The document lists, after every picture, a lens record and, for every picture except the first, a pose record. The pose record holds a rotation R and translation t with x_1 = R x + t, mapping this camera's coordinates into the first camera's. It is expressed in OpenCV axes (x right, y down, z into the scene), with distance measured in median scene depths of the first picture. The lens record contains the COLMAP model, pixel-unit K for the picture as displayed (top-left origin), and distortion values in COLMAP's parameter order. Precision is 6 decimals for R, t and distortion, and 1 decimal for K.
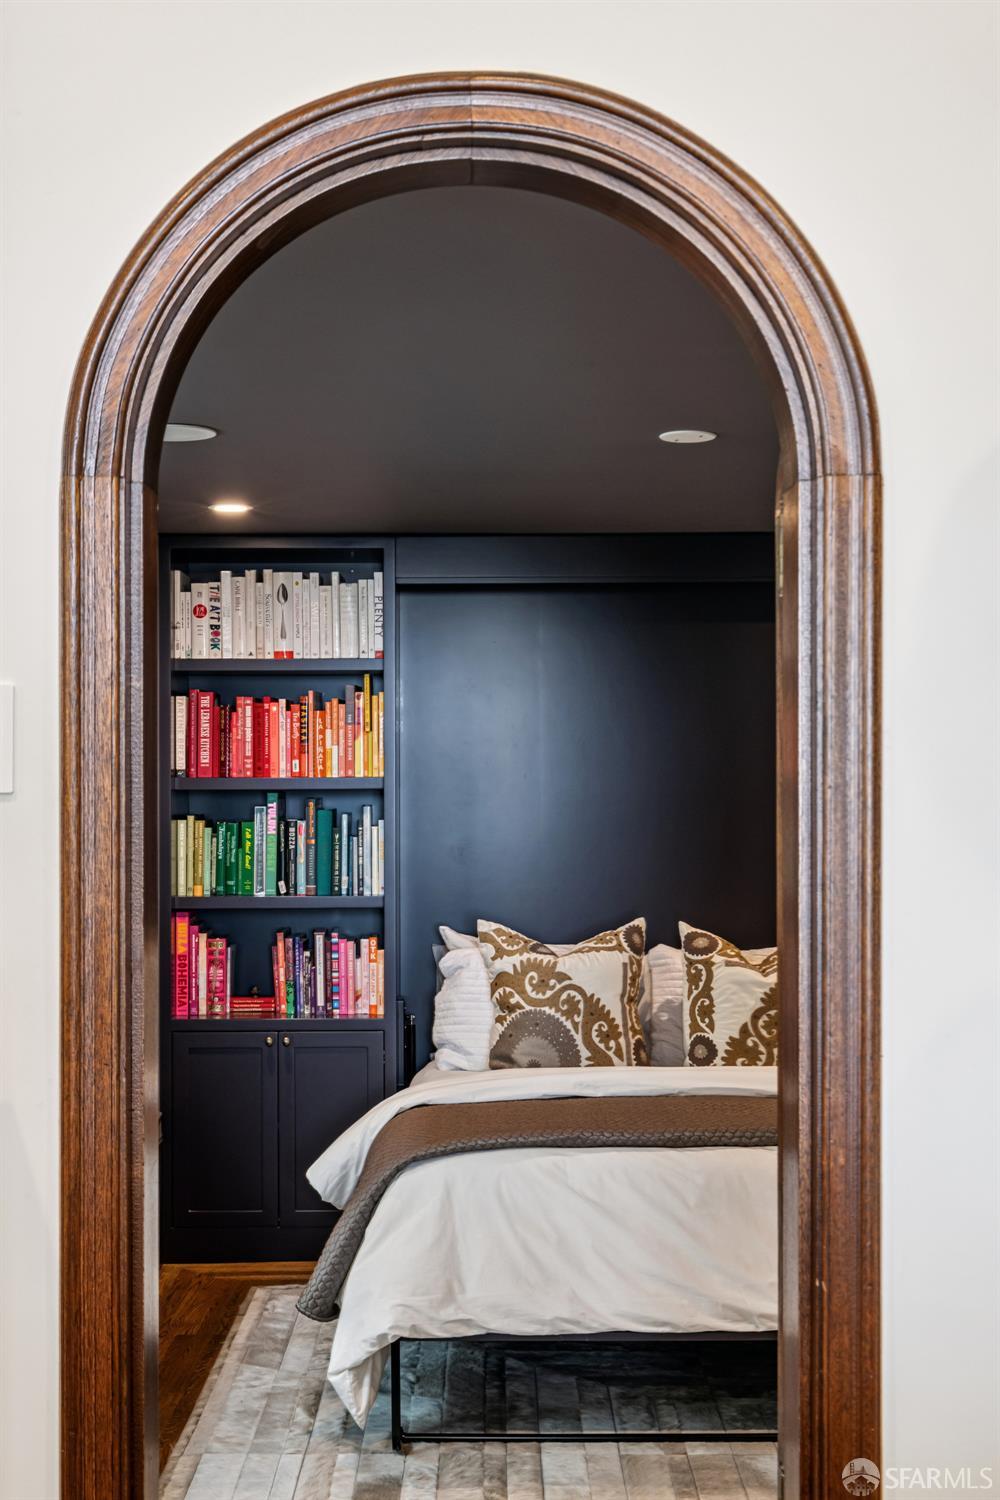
lens RADIAL K [[1978.2, 0, 500.0], [0, 1978.2, 750.0], [0, 0, 1]] dist [0.004436, 0.008709]
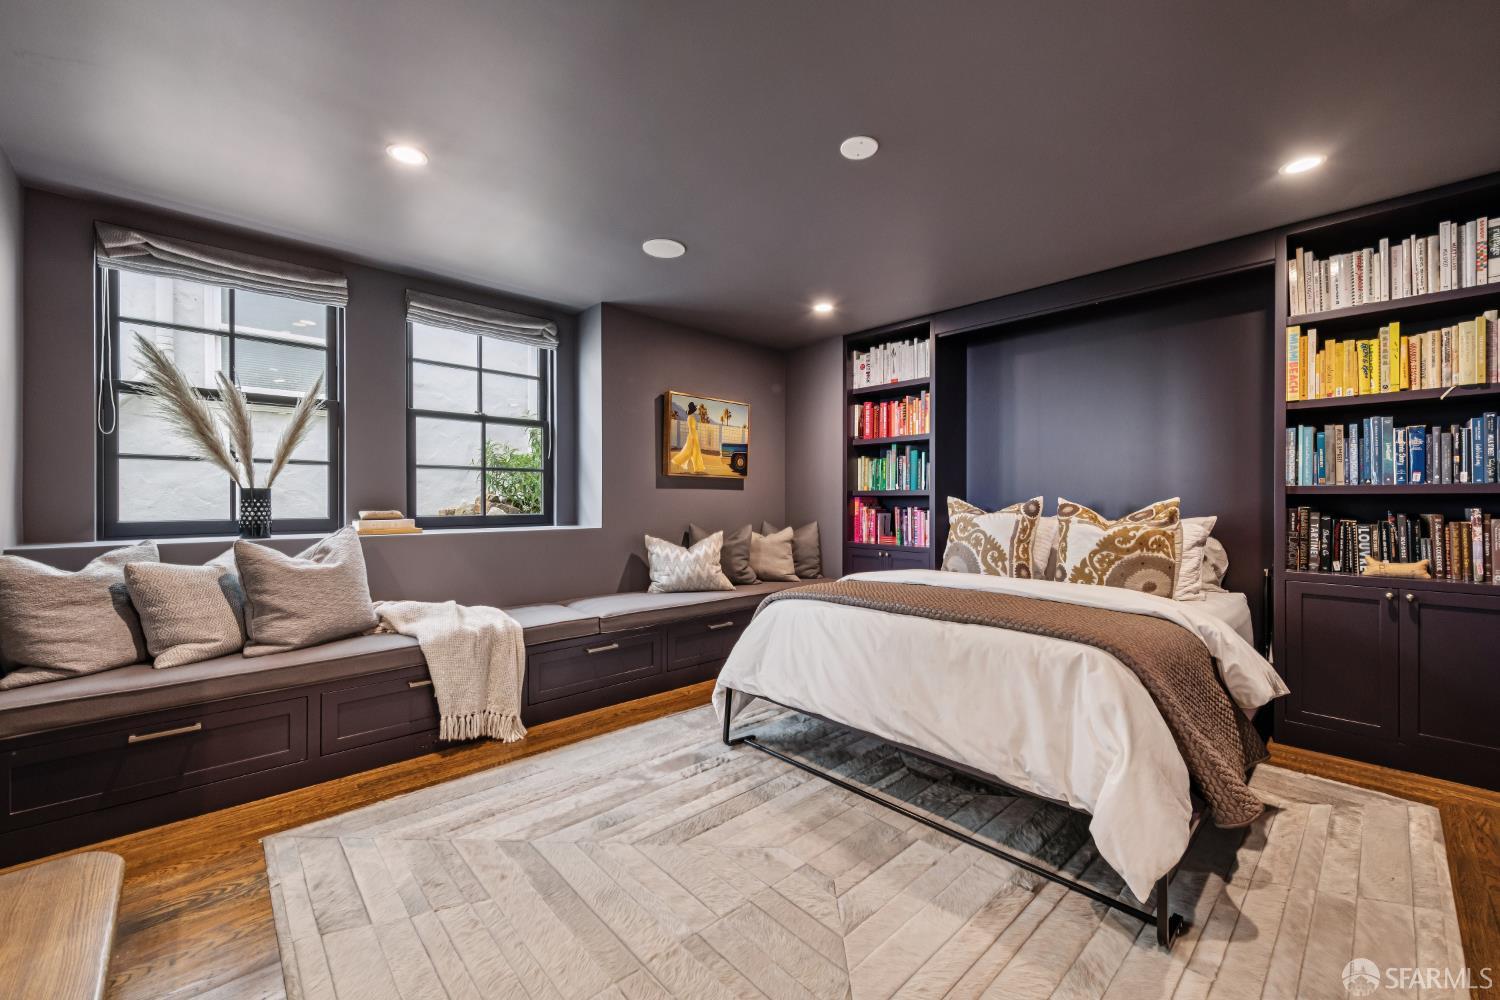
lens RADIAL K [[587.1, 0, 750.0], [0, 587.1, 500.0], [0, 0, 1]] dist [0.000004, -0.000182]
pose [[0.681137, 0.003929, -0.732146, 0.262068], [0.010894, 0.999821, 0.015500, 0.073543], [0.732075, -0.018534, 0.680972, 0.437278]]
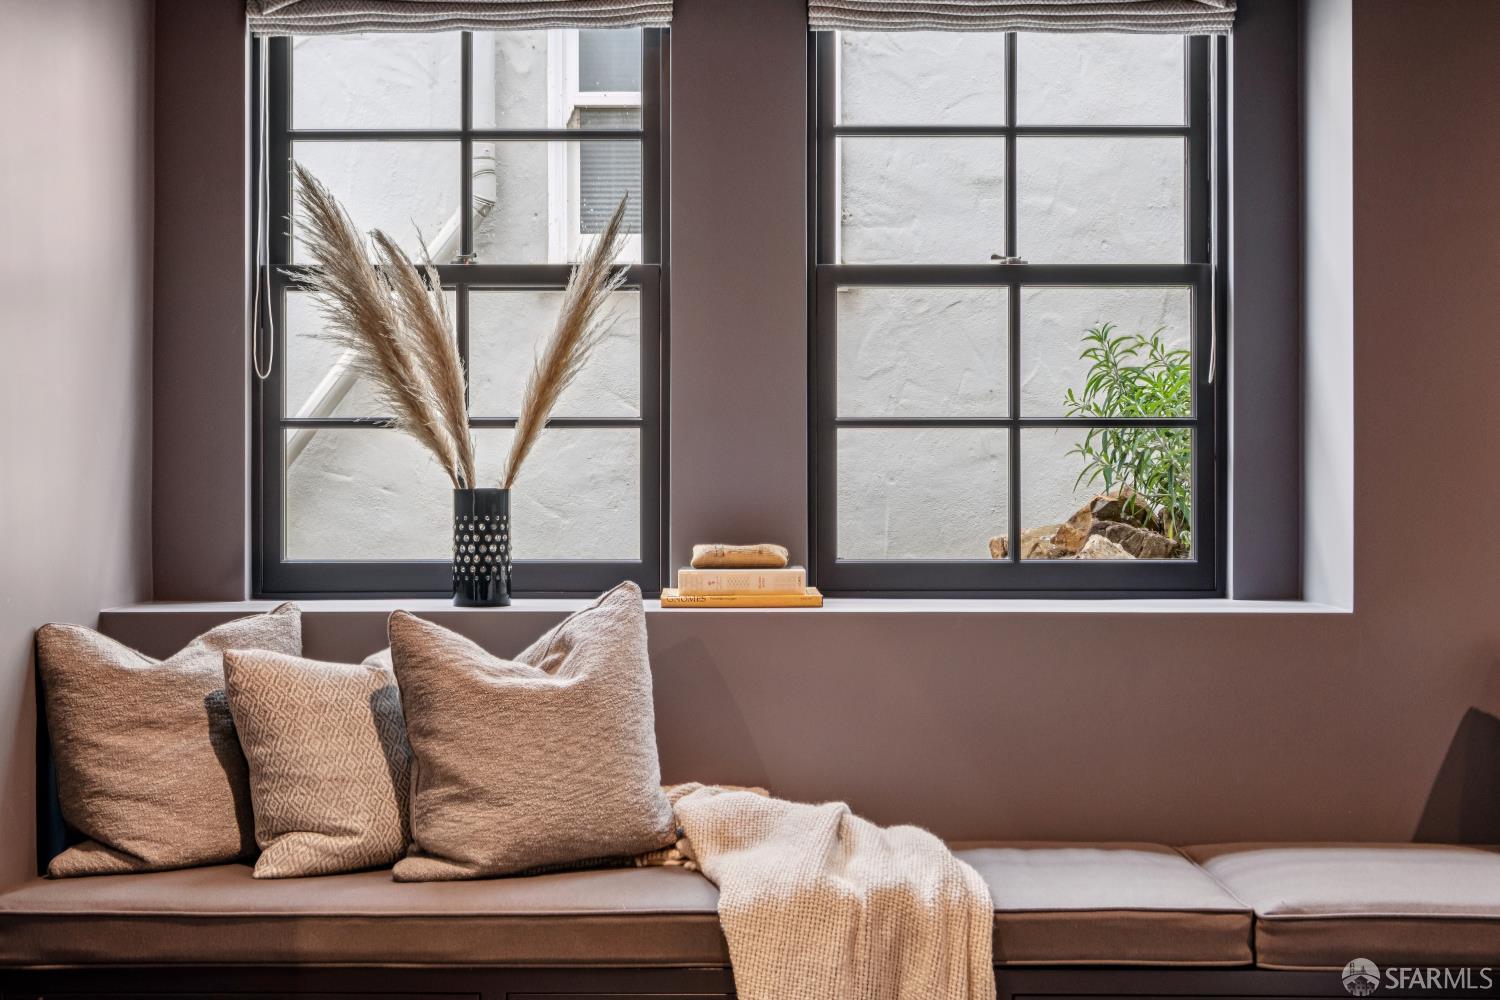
lens RADIAL K [[1978.2, 0, 750.8], [0, 1978.2, 481.4], [0, 0, 1]] dist [0.004436, 0.008709]
pose [[-0.017600, -0.004194, -0.999836, 0.348374], [0.017987, 0.999828, -0.004511, 0.067285], [0.999683, -0.018063, -0.017521, 0.631145]]
